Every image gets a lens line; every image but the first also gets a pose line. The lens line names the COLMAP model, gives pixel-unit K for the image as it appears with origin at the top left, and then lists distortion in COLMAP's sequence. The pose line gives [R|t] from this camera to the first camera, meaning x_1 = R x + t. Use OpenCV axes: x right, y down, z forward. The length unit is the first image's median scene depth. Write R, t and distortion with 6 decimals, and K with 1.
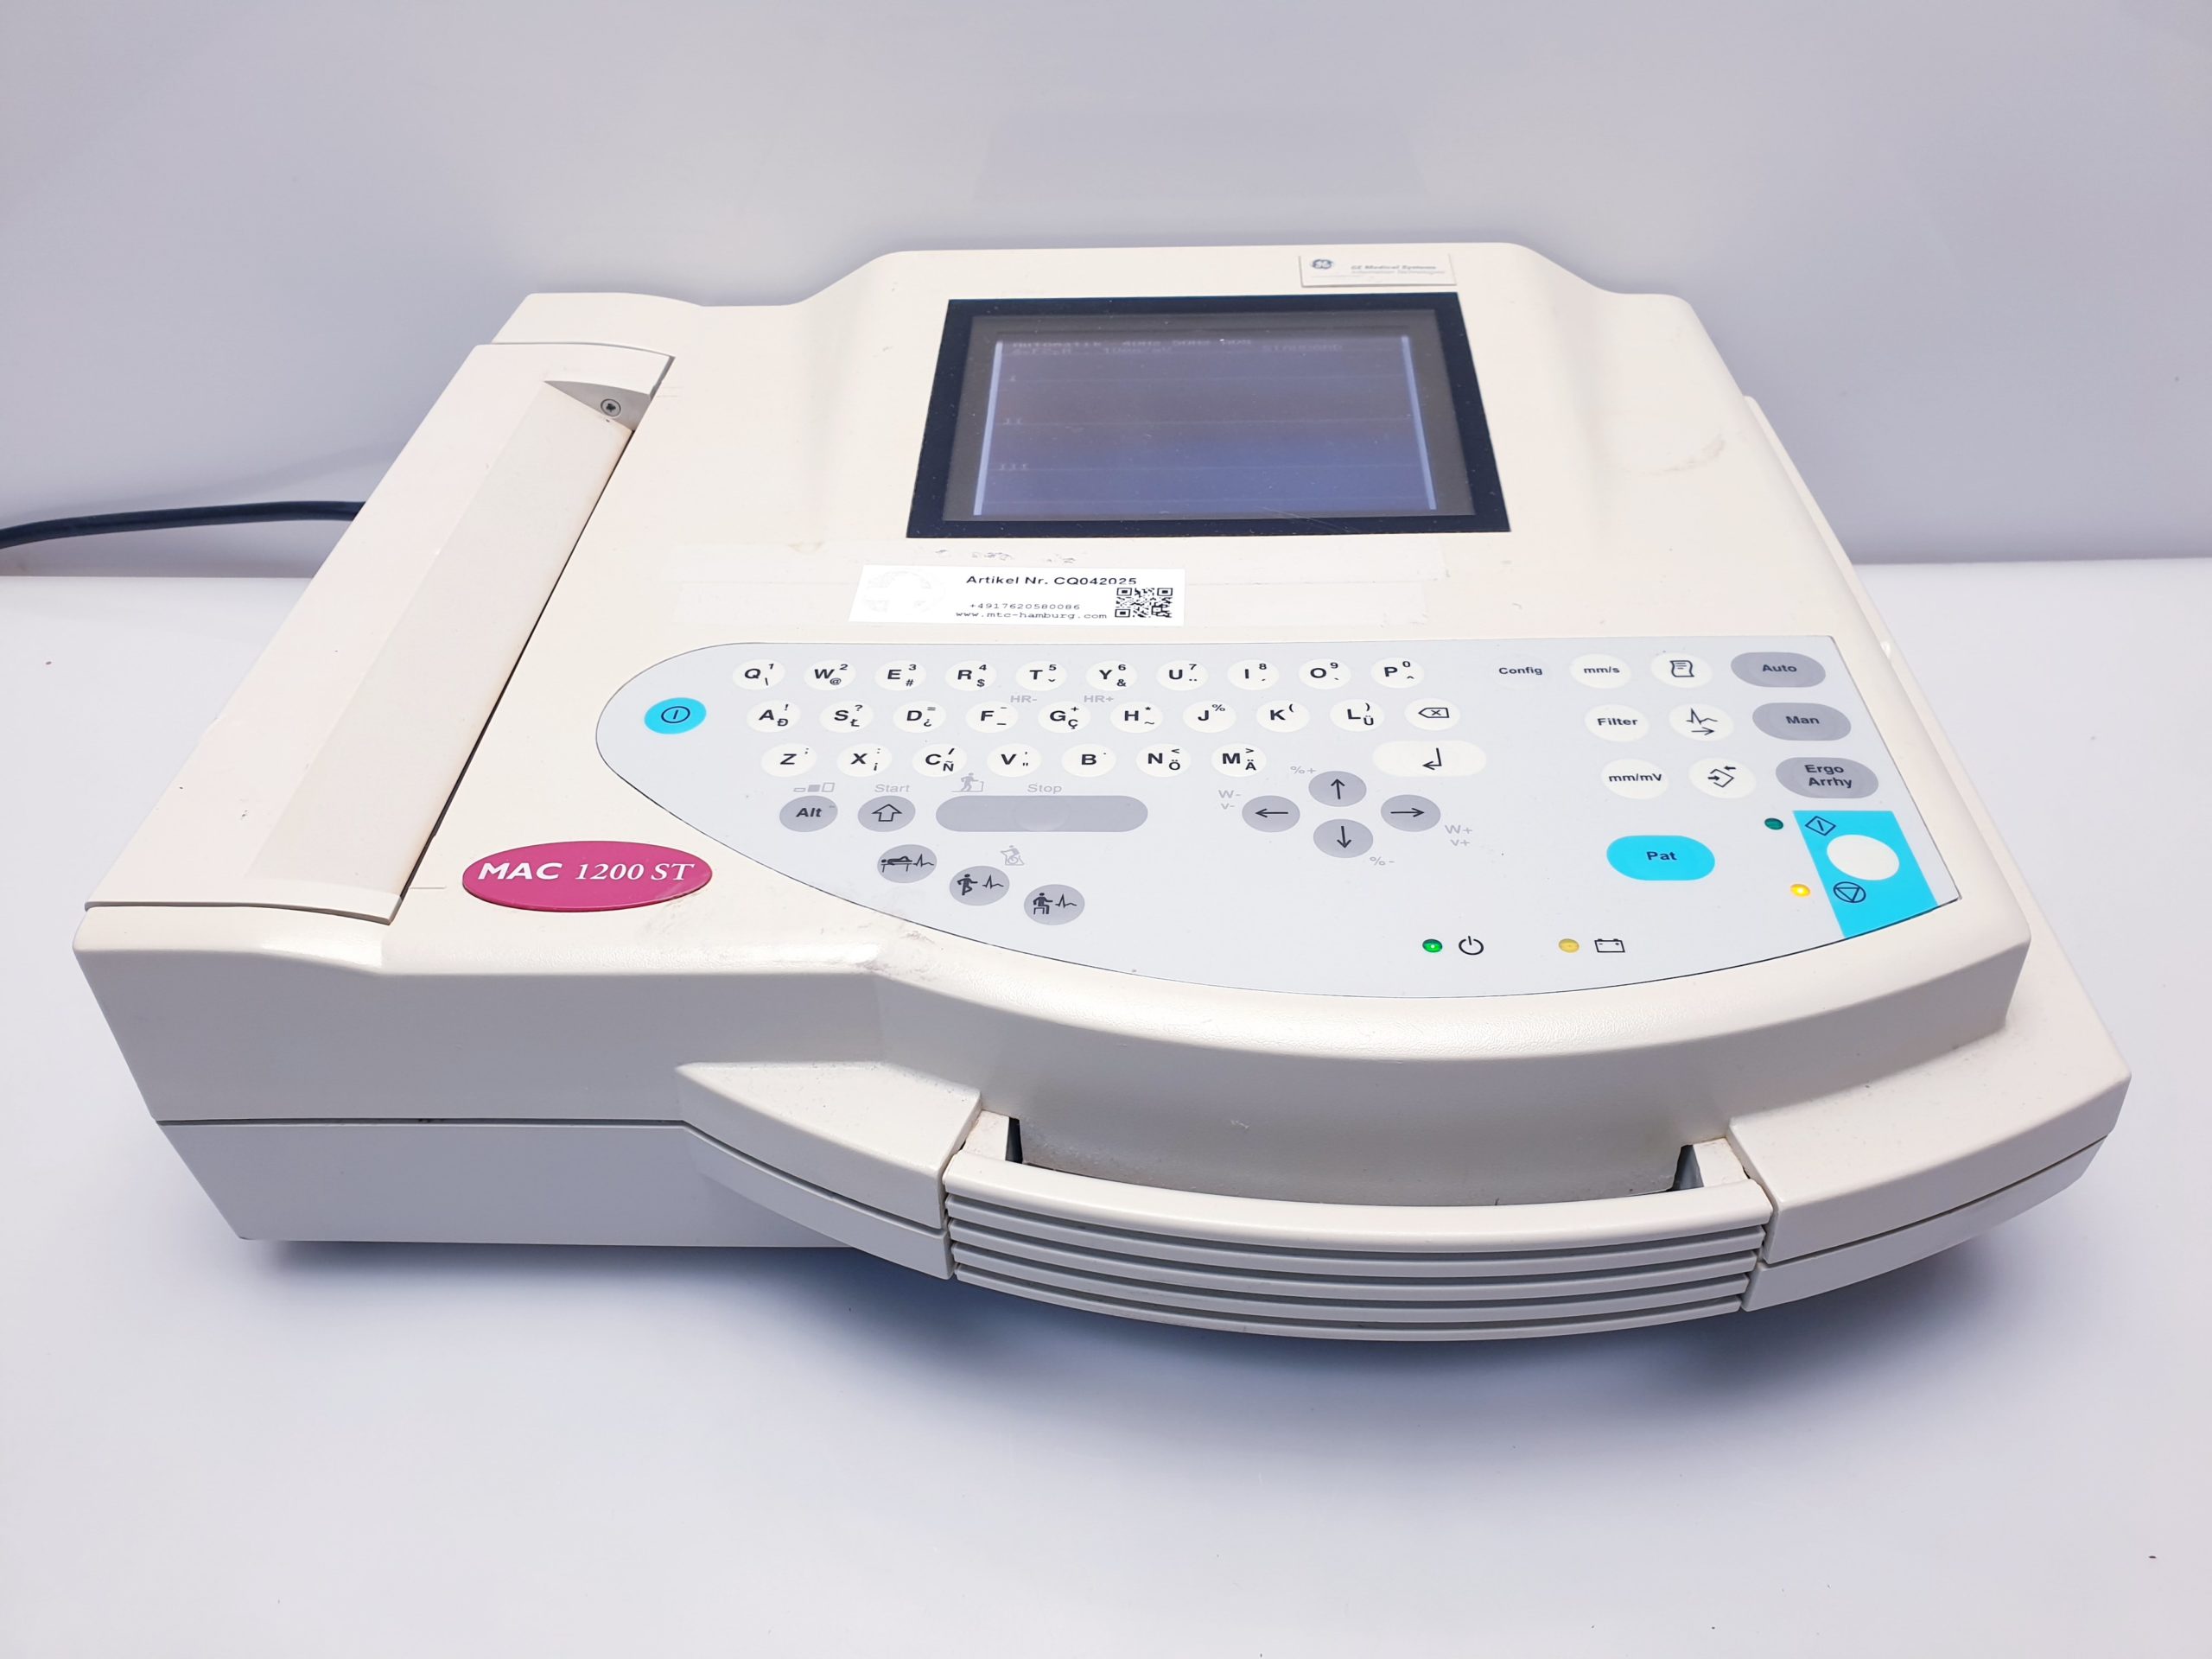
lens RADIAL K [[1693.4, 0, 1105.7], [0, 1693.4, 848.8], [0, 0, 1]] dist [0.054685, -0.059525]
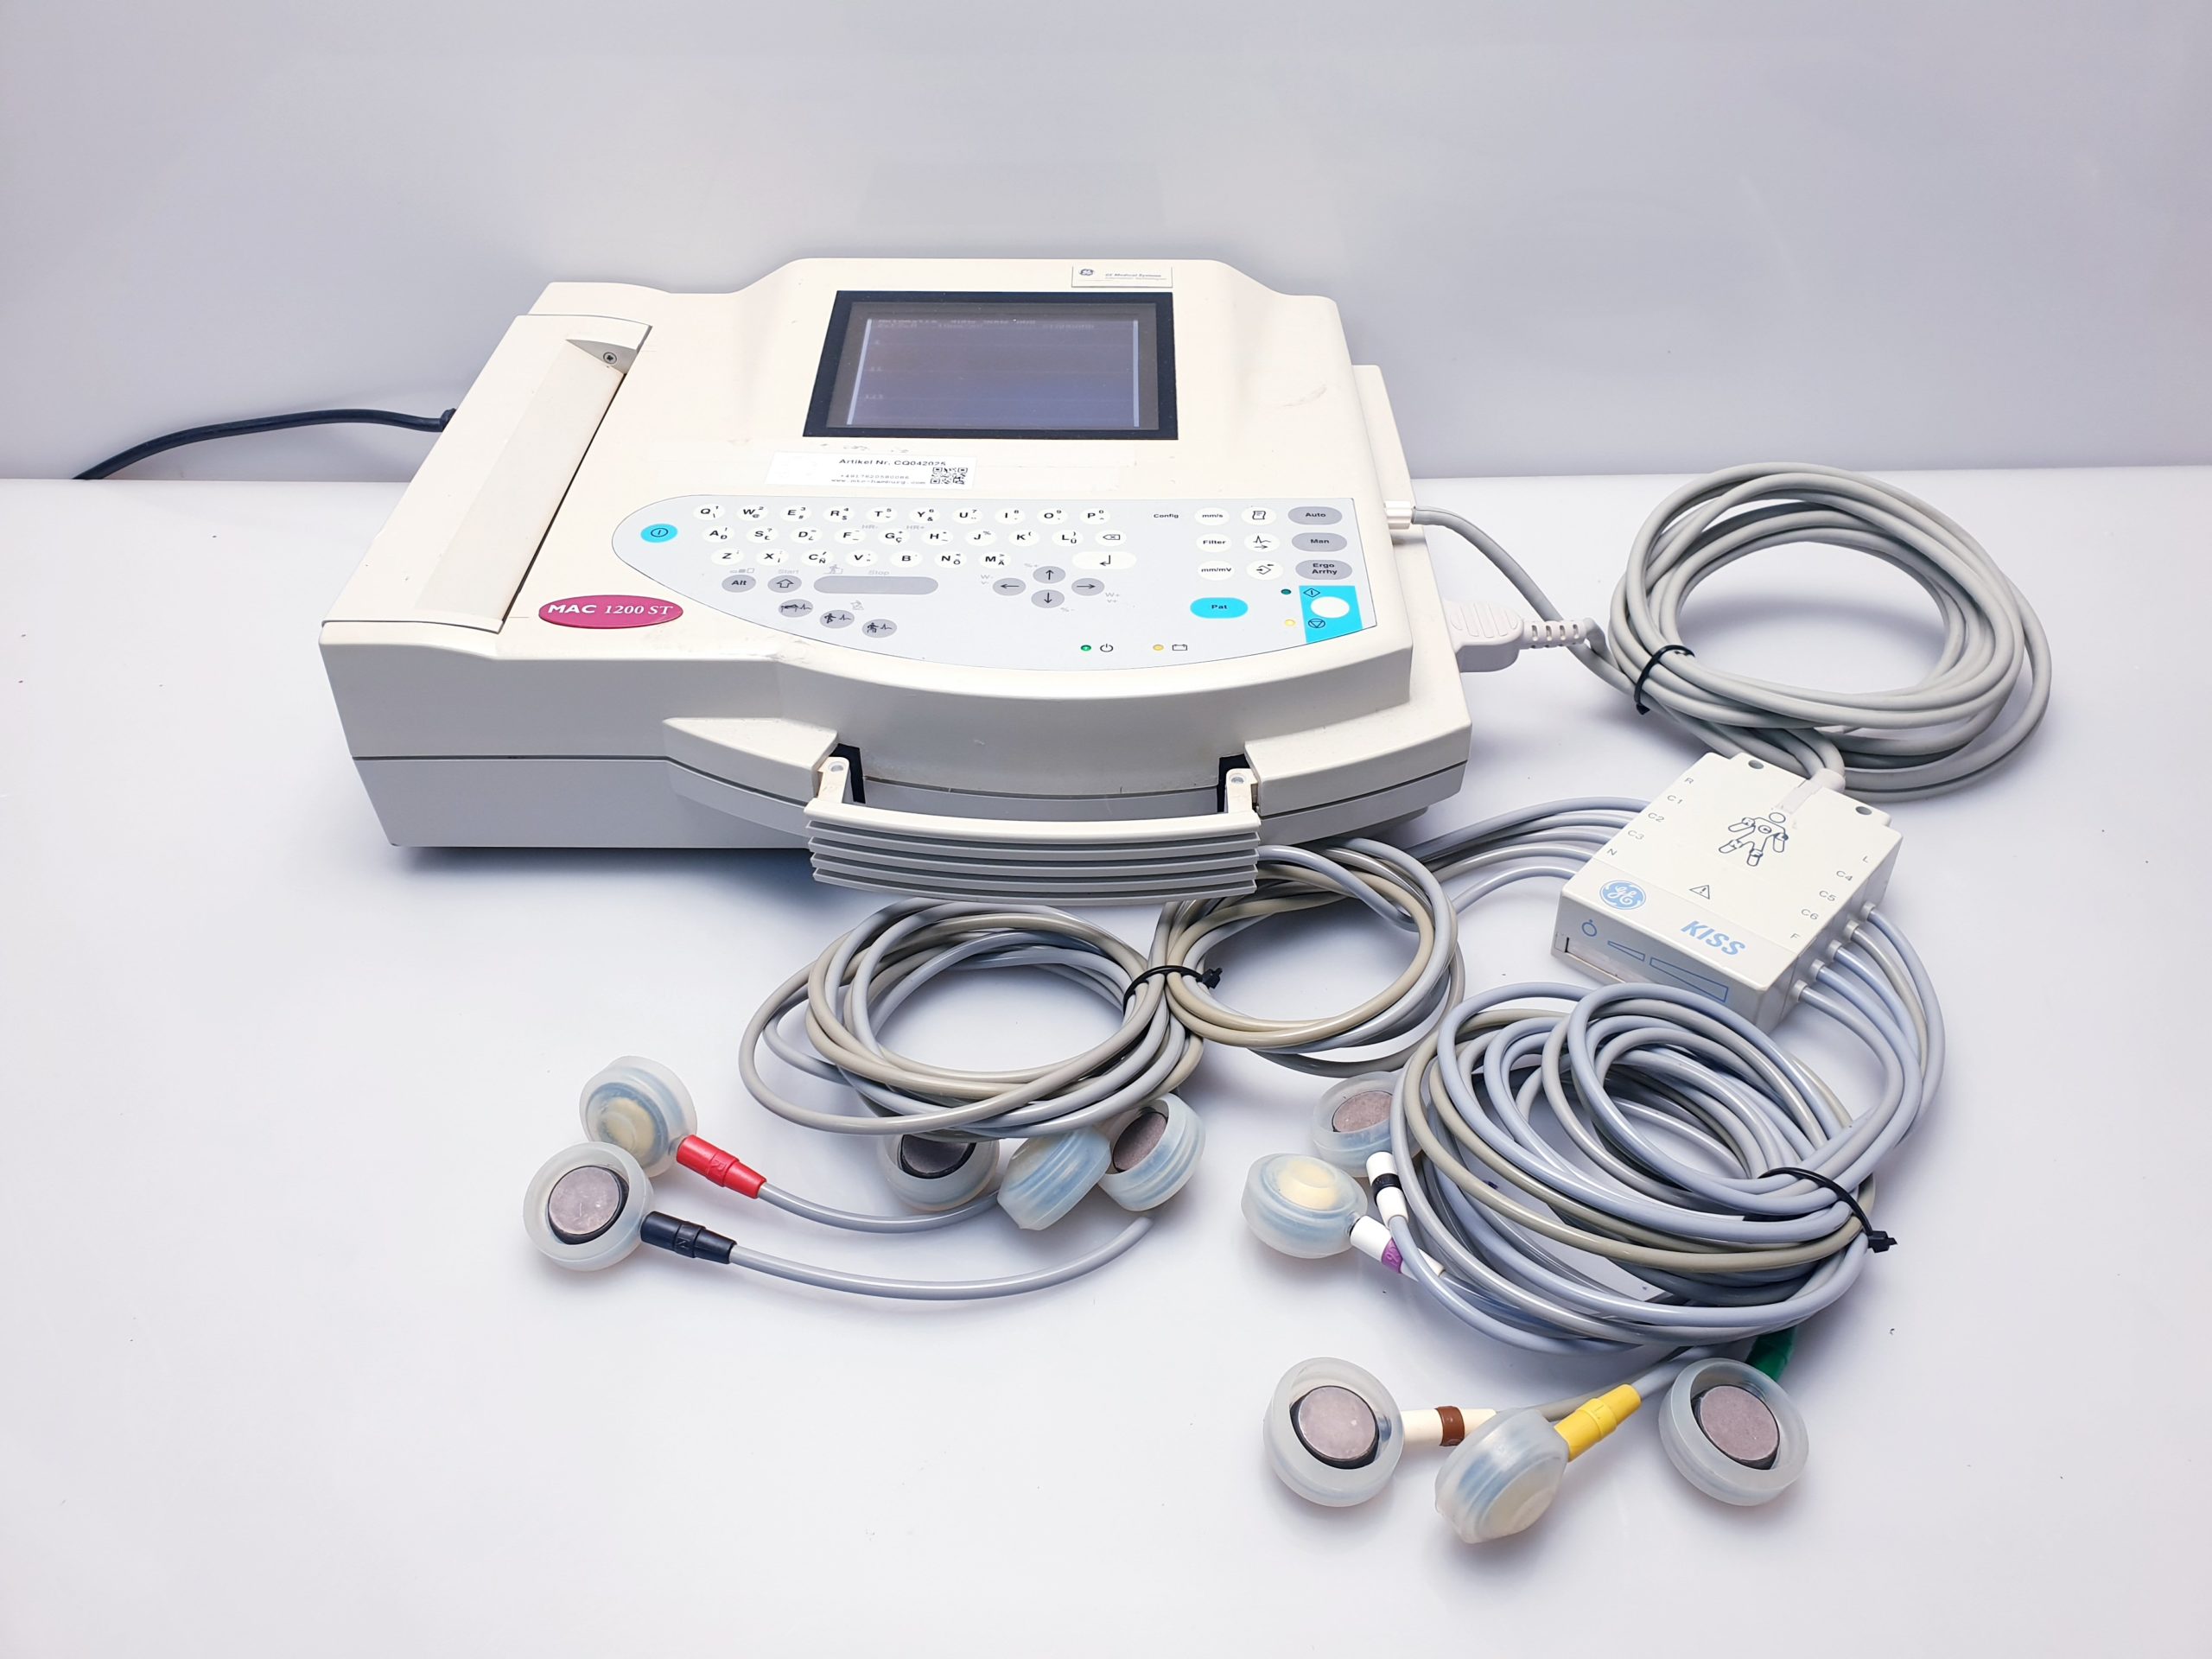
lens RADIAL K [[1693.4, 0, 1111.0], [0, 1693.4, 817.7], [0, 0, 1]] dist [0.054685, -0.059525]
pose [[0.999227, 0.006581, 0.038758, 0.127642], [-0.005815, 0.999786, -0.019845, 0.233203], [-0.038881, 0.019604, 0.999052, -0.685299]]
